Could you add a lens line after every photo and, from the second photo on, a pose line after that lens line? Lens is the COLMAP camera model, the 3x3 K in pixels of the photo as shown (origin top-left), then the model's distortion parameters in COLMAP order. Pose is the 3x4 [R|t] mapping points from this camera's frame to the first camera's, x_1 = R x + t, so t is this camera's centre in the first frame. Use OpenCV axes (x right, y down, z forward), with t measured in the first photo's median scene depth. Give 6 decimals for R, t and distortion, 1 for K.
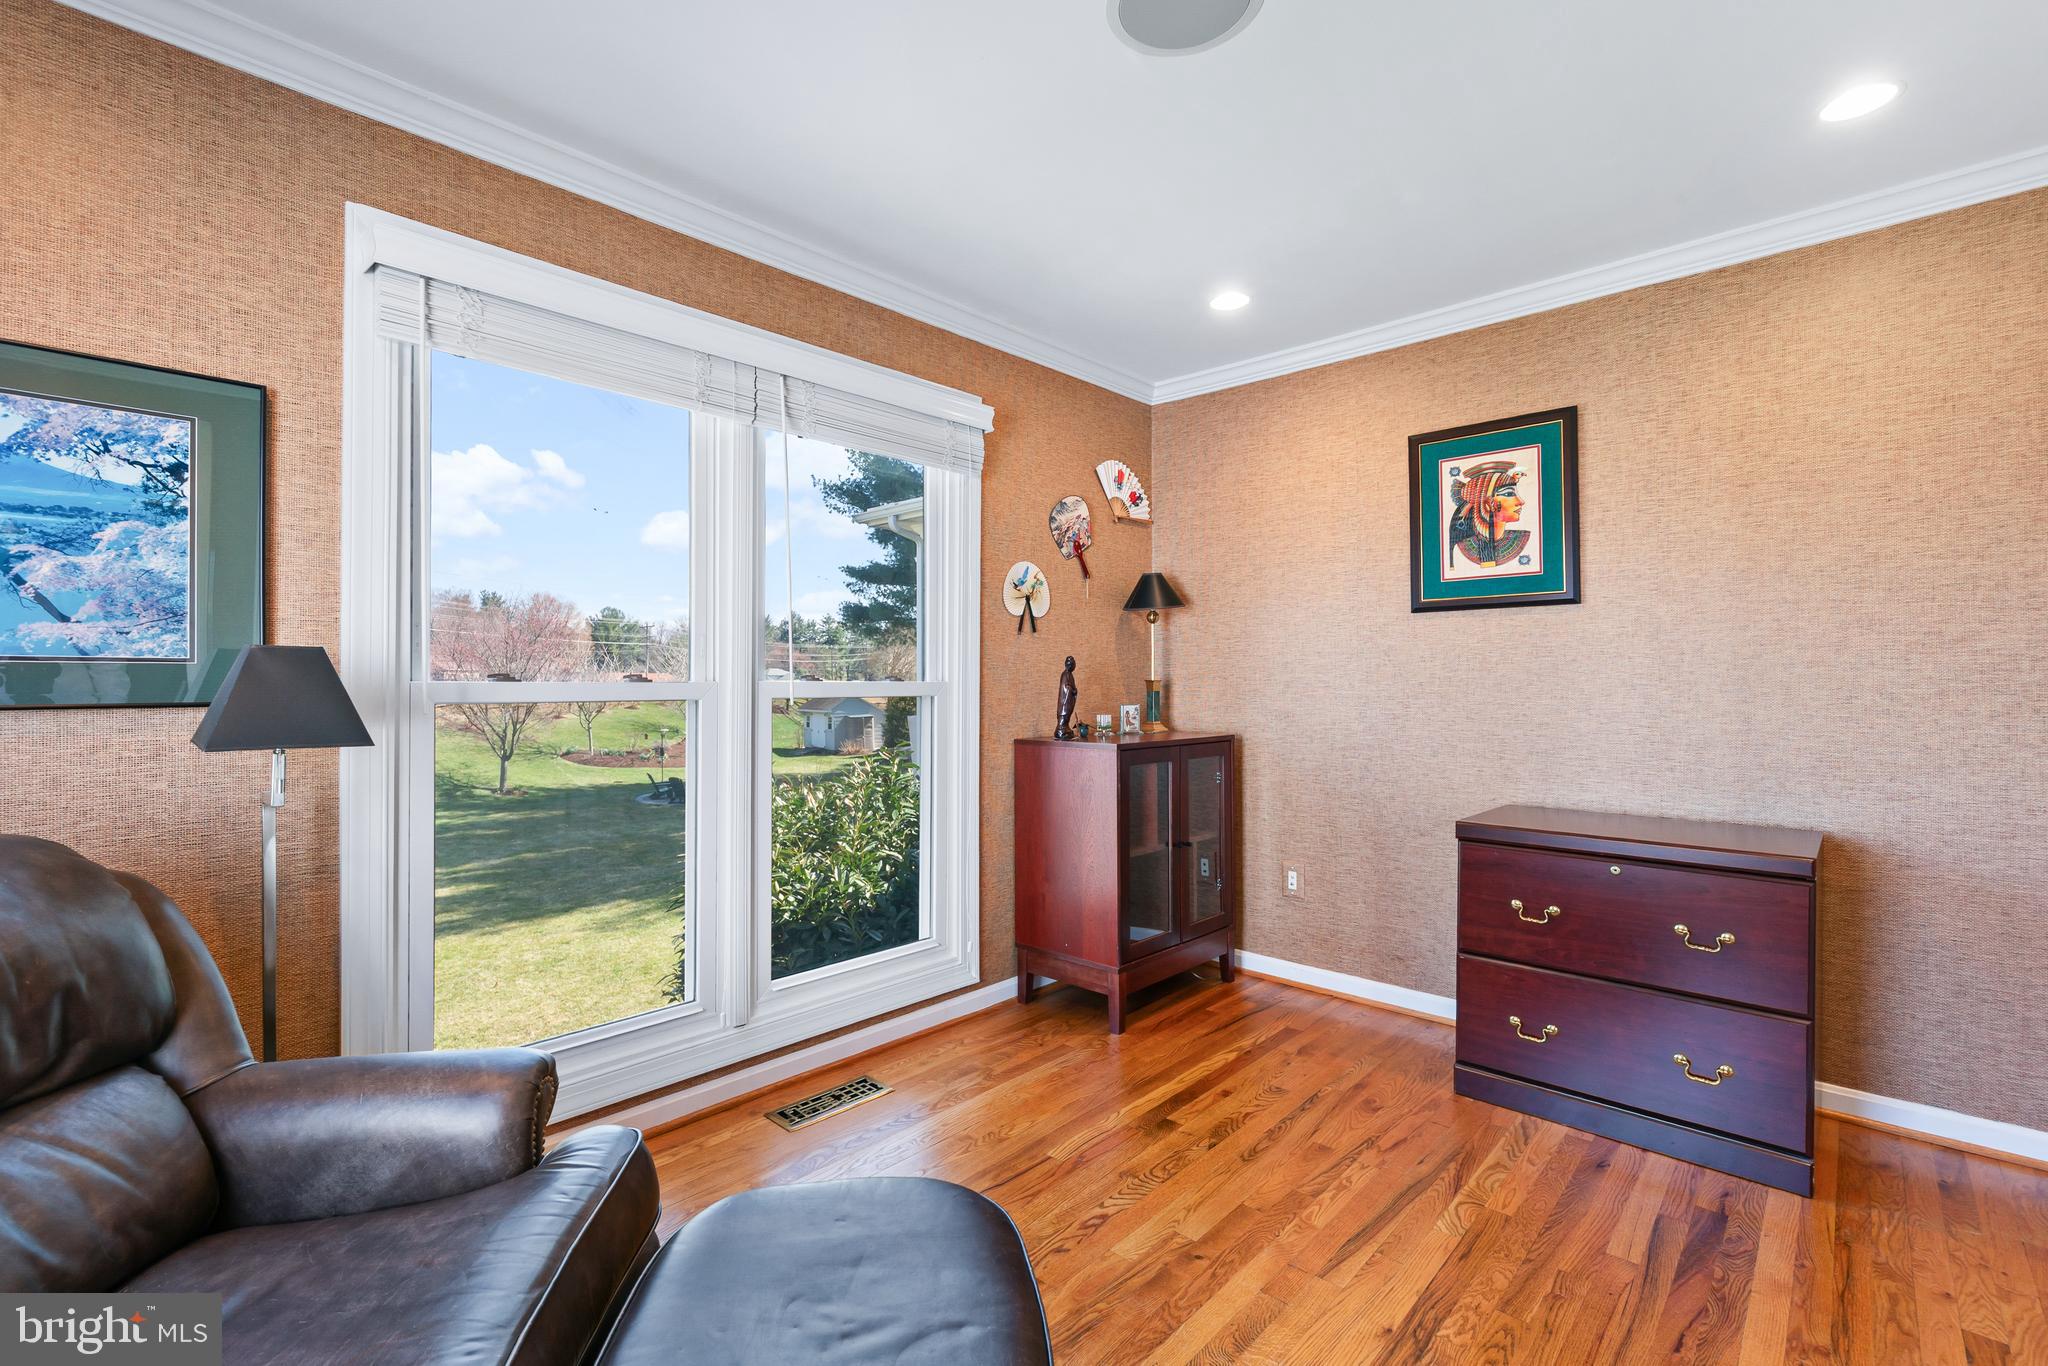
lens RADIAL K [[909.5, 0, 925.4], [0, 909.5, 674.6], [0, 0, 1]] dist [-0.005403, -0.000994]
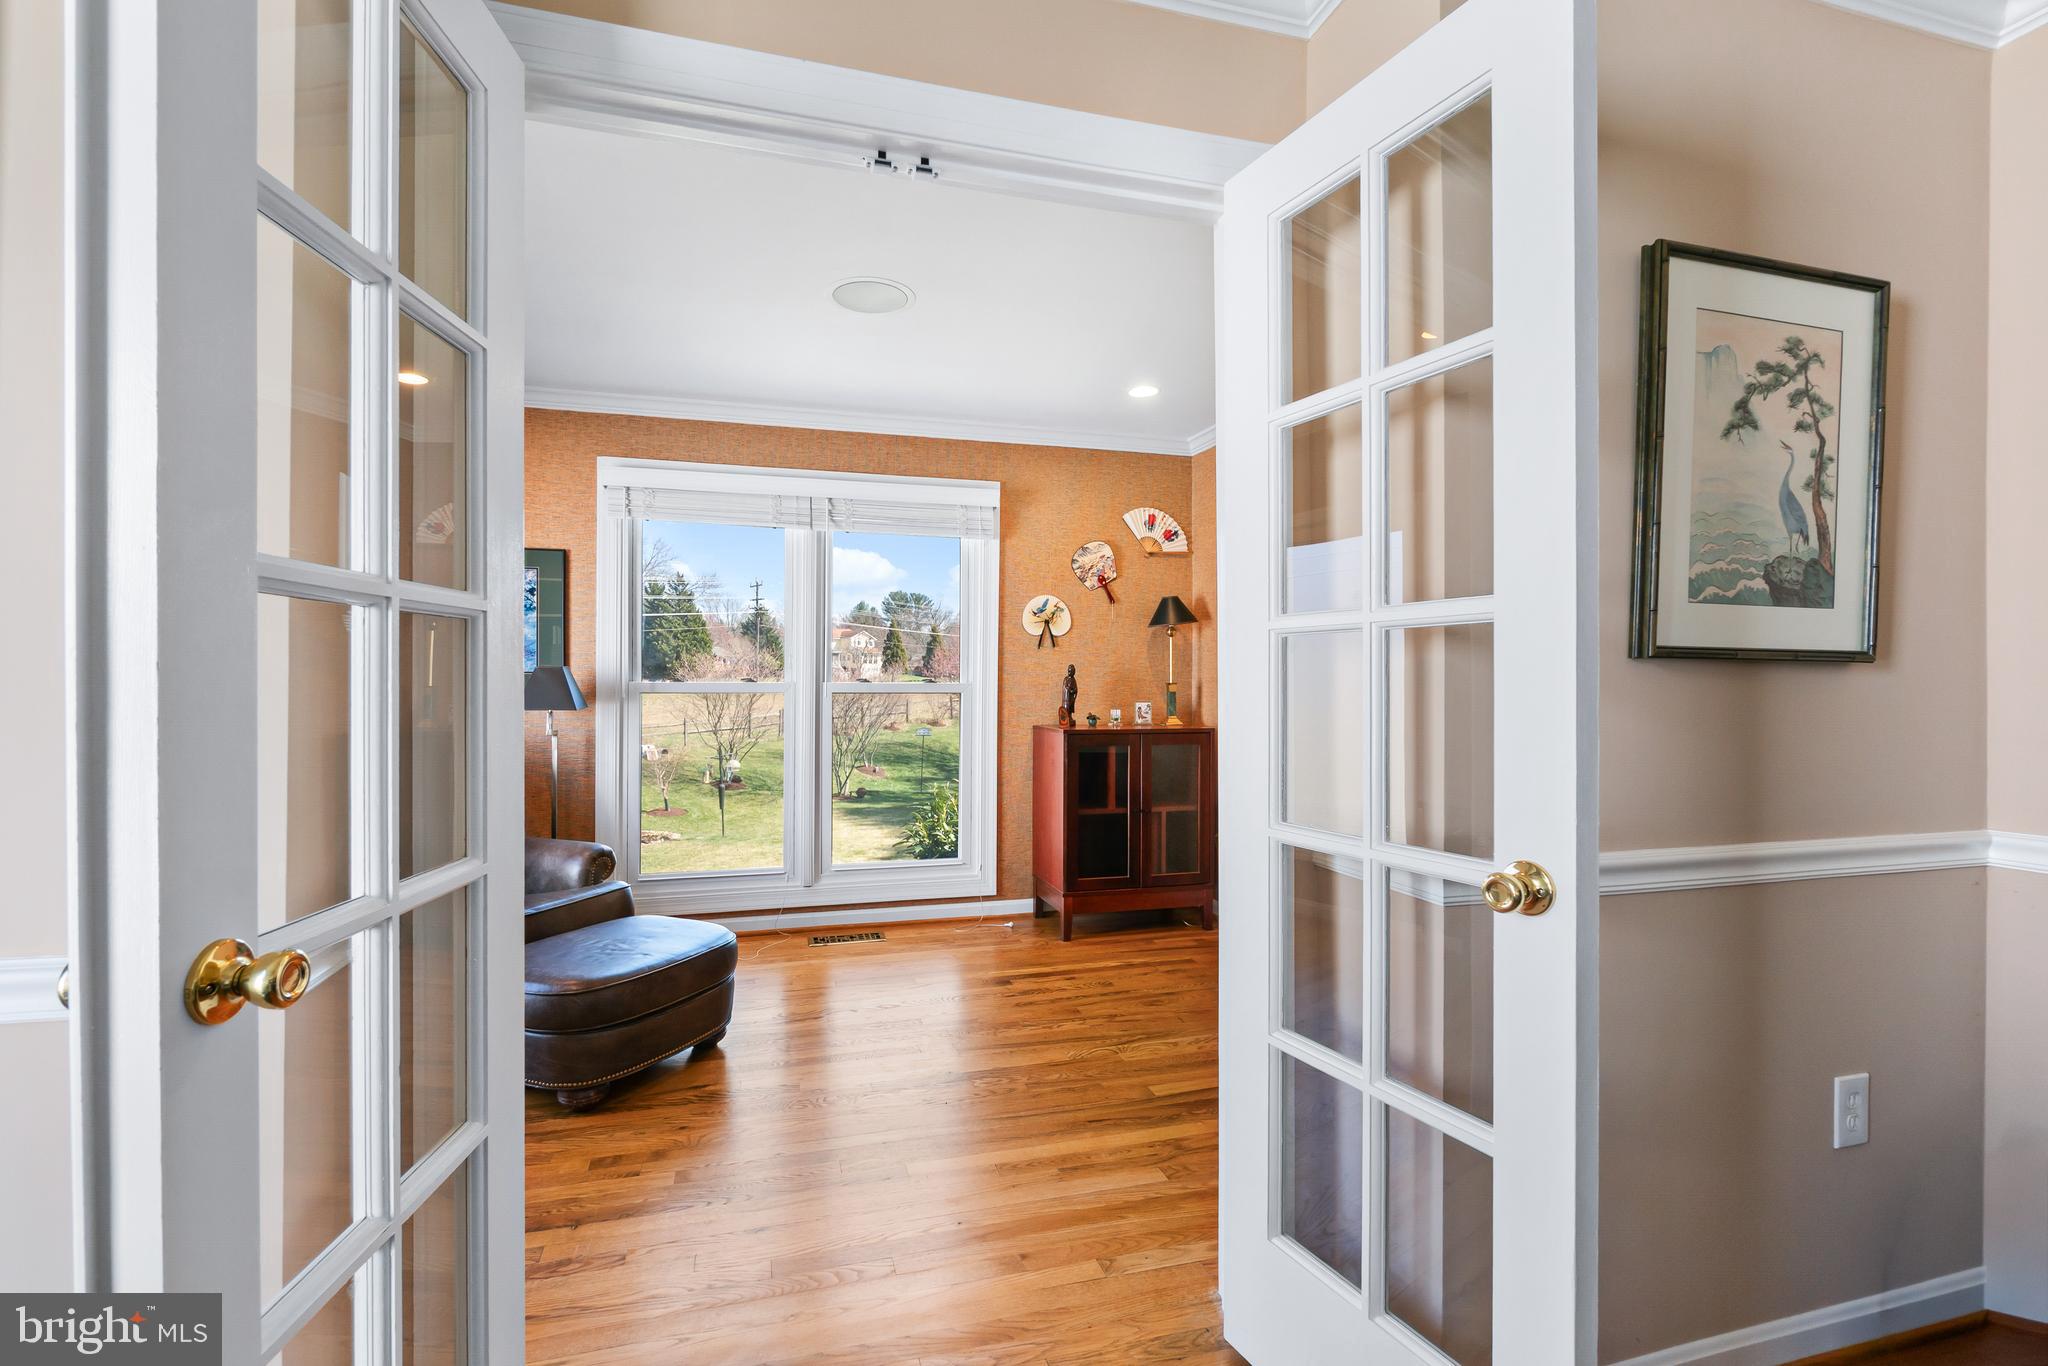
lens RADIAL K [[909.5, 0, 992.4], [0, 909.5, 675.9], [0, 0, 1]] dist [-0.005403, -0.000994]
pose [[0.853165, 0.001356, -0.521639, 0.811774], [0.000067, 0.999996, 0.002708, -0.007704], [0.521641, -0.002346, 0.853162, -0.217618]]
